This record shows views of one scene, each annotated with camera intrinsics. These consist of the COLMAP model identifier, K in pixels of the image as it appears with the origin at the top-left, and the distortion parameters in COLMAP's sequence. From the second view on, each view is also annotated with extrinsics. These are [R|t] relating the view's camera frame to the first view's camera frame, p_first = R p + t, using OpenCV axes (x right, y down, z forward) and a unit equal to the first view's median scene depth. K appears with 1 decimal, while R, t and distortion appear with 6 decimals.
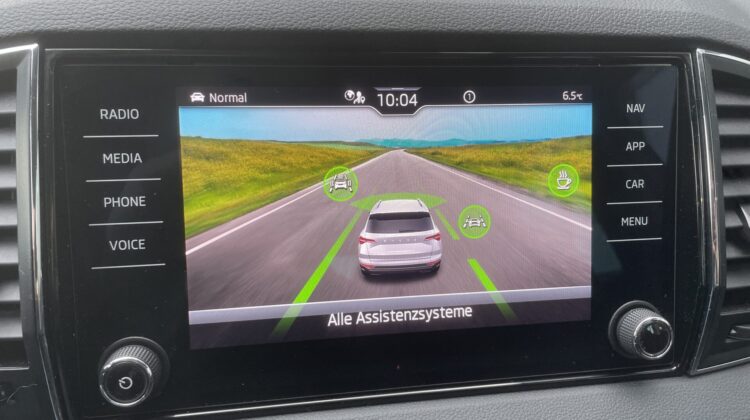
lens RADIAL K [[559.7, 0, 375.1], [0, 559.7, 204.0], [0, 0, 1]] dist [0.049301, -0.092667]
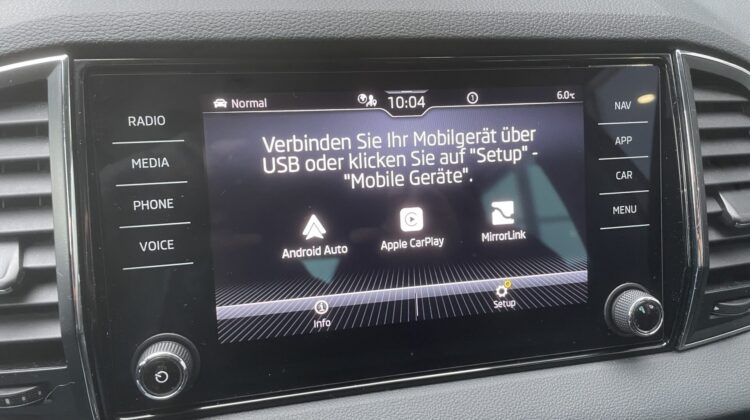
lens RADIAL K [[559.7, 0, 375.1], [0, 559.7, 204.0], [0, 0, 1]] dist [0.049301, -0.092667]
pose [[0.998191, -0.029365, 0.052462, -0.085823], [0.029663, 0.999548, -0.004920, 0.012284], [-0.052294, 0.006467, 0.998611, -0.064601]]
